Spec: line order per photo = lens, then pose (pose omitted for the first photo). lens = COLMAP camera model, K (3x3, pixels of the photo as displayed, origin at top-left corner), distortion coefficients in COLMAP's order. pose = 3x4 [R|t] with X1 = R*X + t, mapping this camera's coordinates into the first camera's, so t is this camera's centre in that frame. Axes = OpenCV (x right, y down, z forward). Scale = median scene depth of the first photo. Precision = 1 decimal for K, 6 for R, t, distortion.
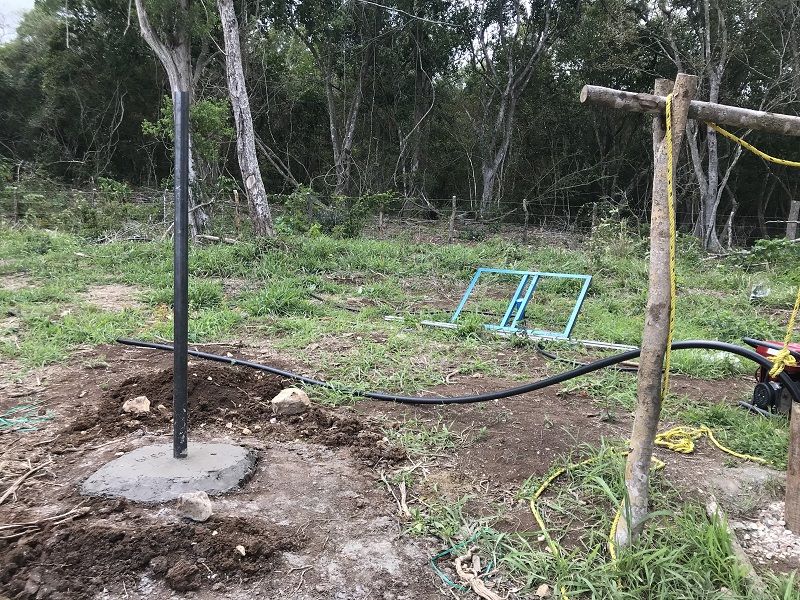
lens RADIAL K [[672.0, 0, 387.8], [0, 672.0, 302.6], [0, 0, 1]] dist [0.018165, -0.039185]
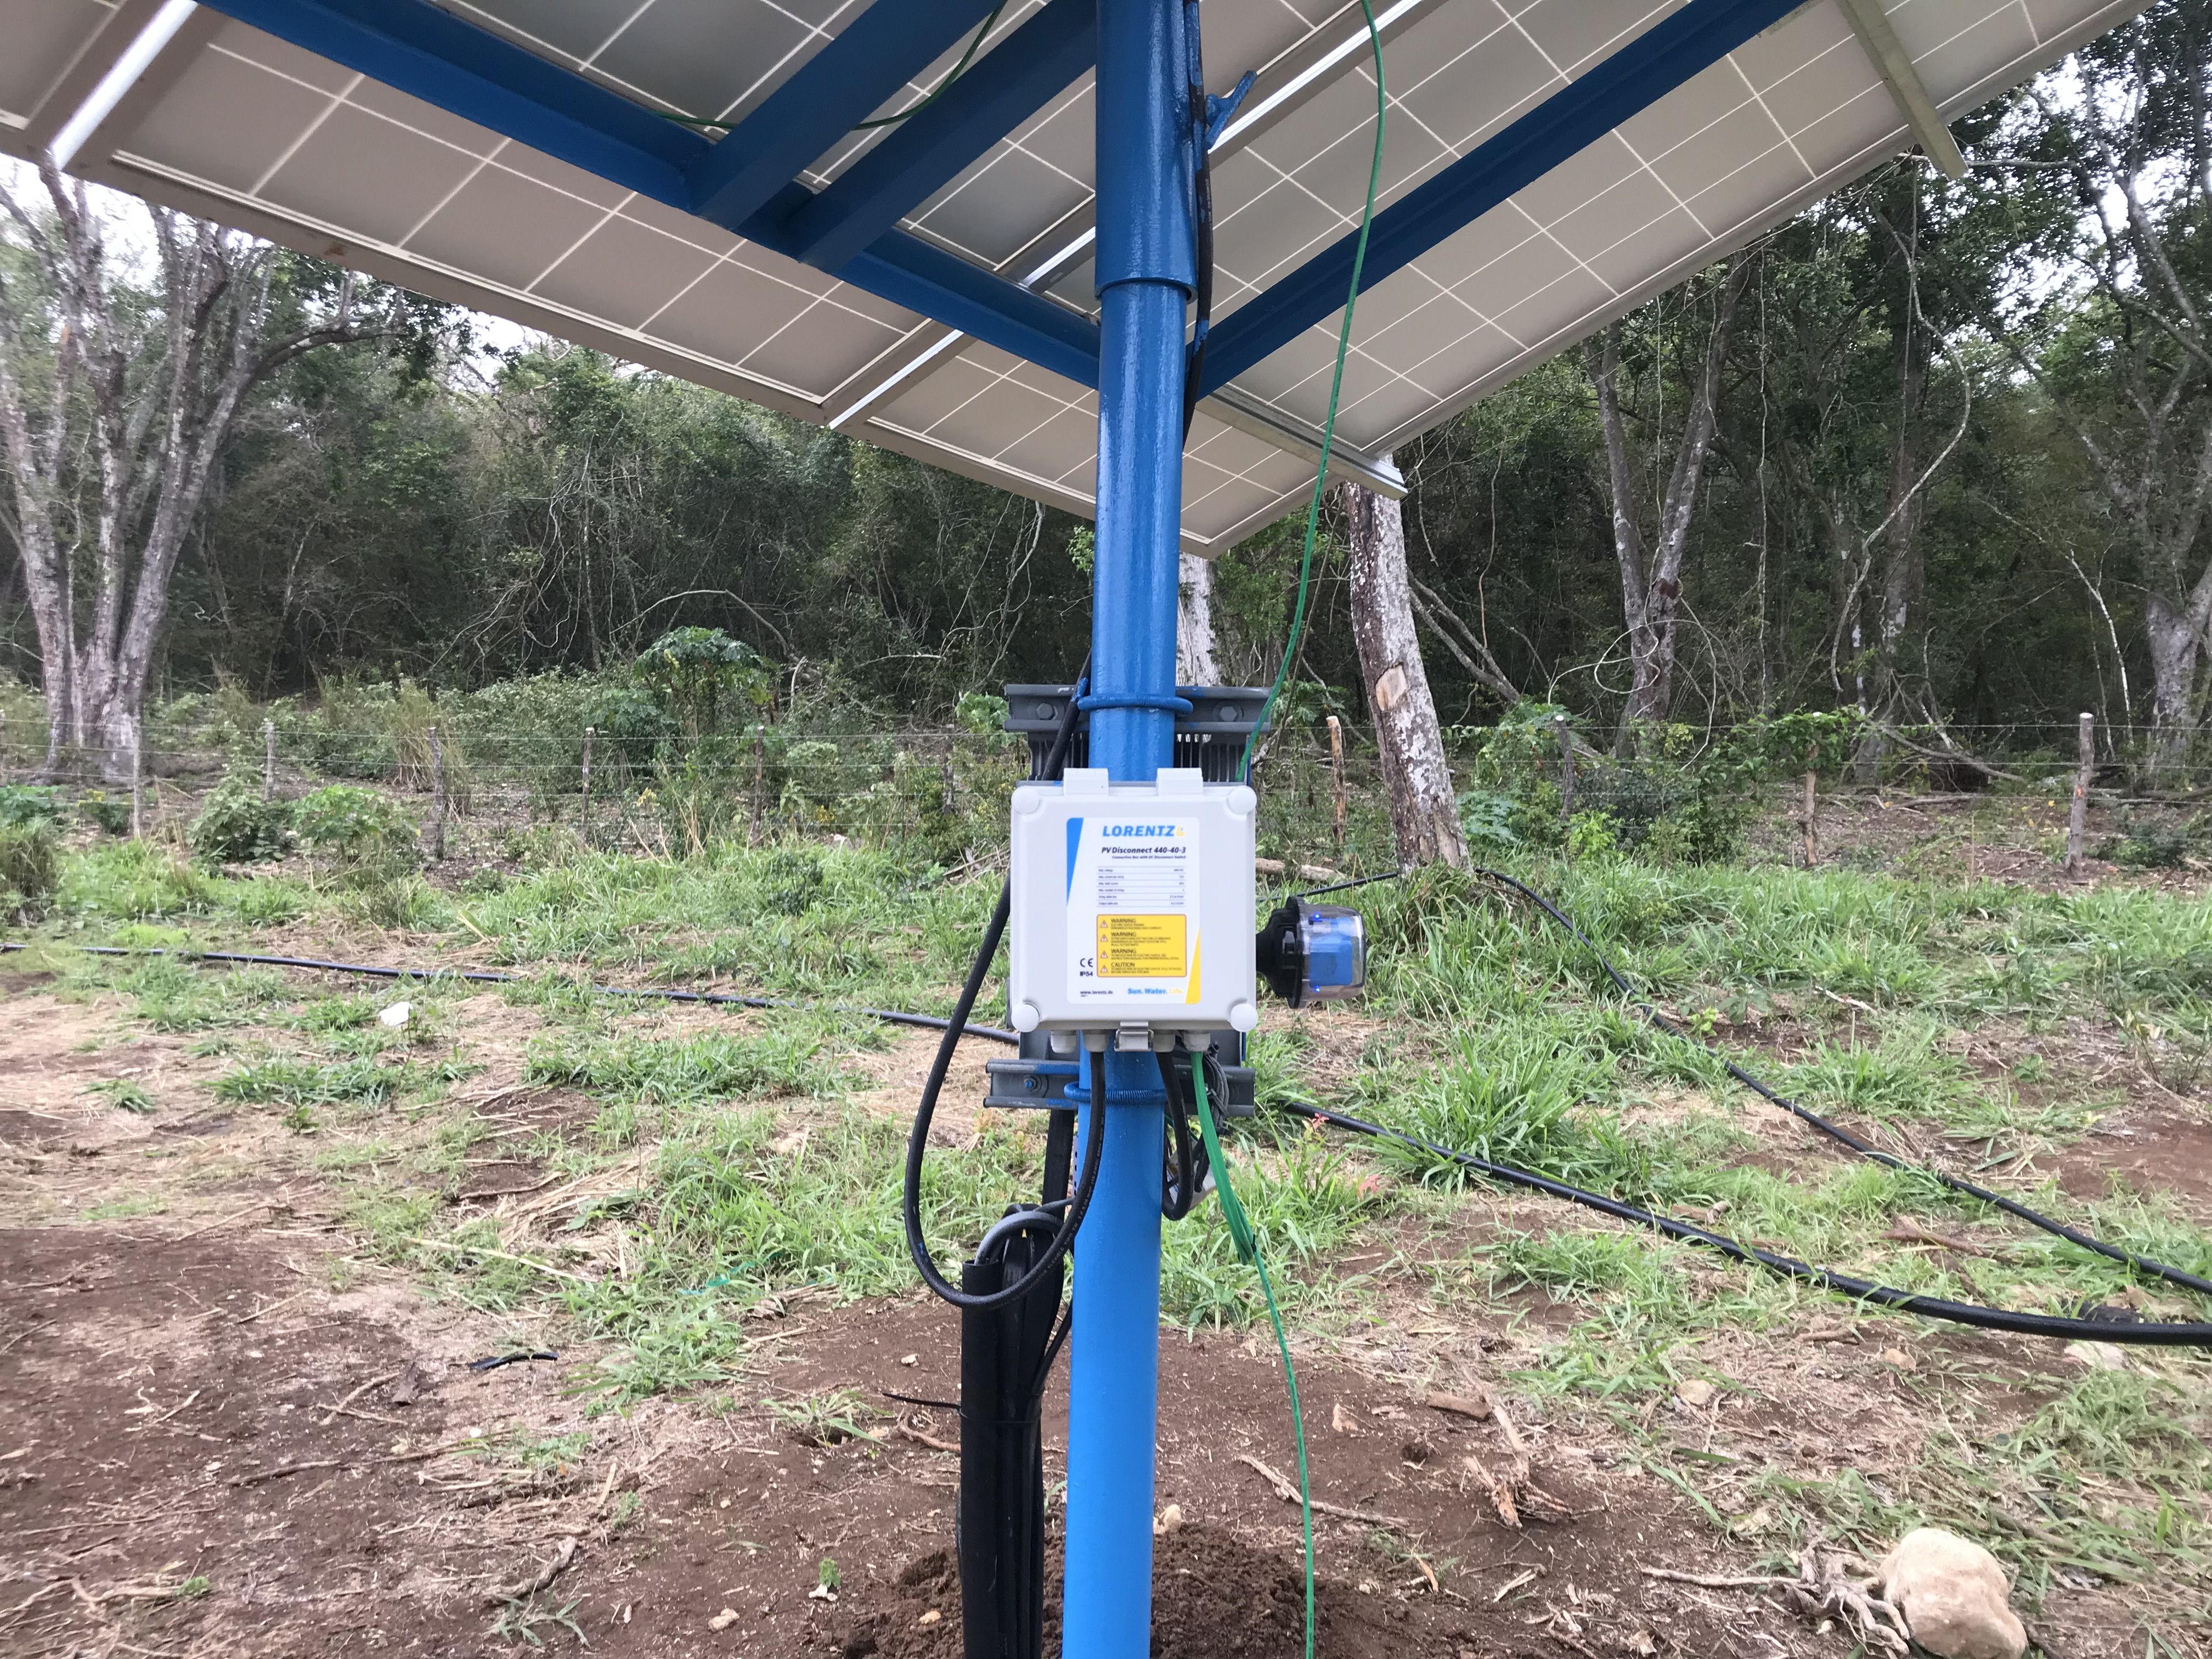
lens RADIAL K [[1858.0, 0, 1102.7], [0, 1858.0, 825.6], [0, 0, 1]] dist [0.018165, -0.039185]
pose [[0.942992, -0.010979, -0.332633, -0.035045], [-0.023855, 0.994655, -0.100459, -0.022289], [0.331959, 0.102667, 0.937690, 0.128473]]
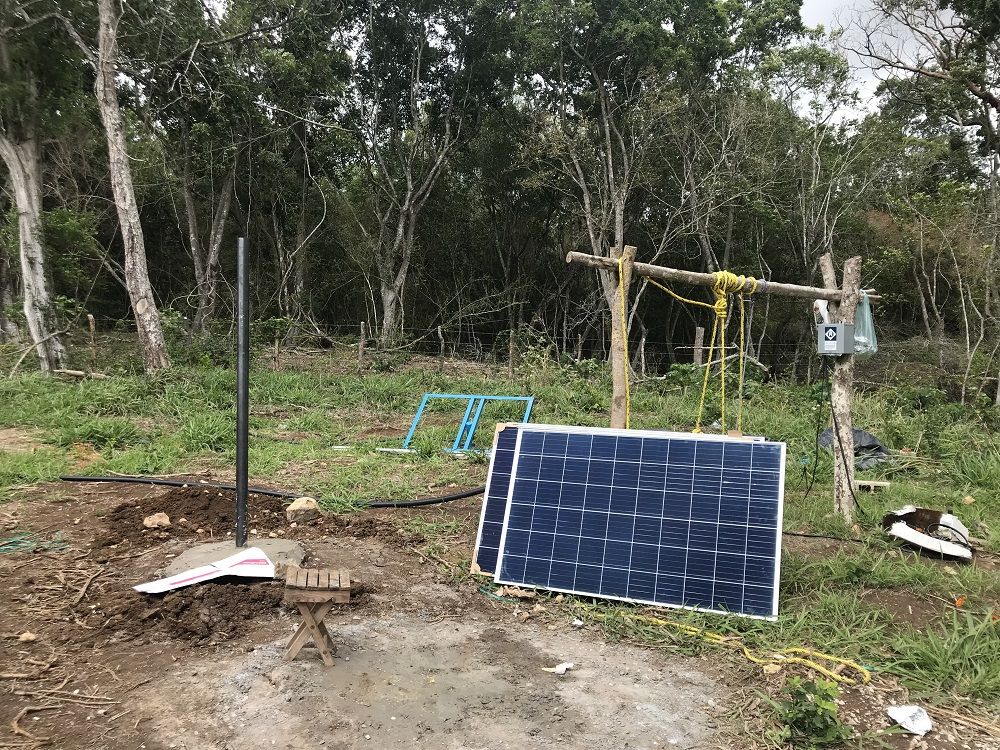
lens RADIAL K [[839.9, 0, 497.7], [0, 839.9, 376.9], [0, 0, 1]] dist [0.018165, -0.039185]
pose [[0.954190, -0.018701, 0.298617, -0.069125], [0.045807, 0.995410, -0.084030, 0.017296], [-0.295675, 0.093859, 0.950667, -0.115258]]
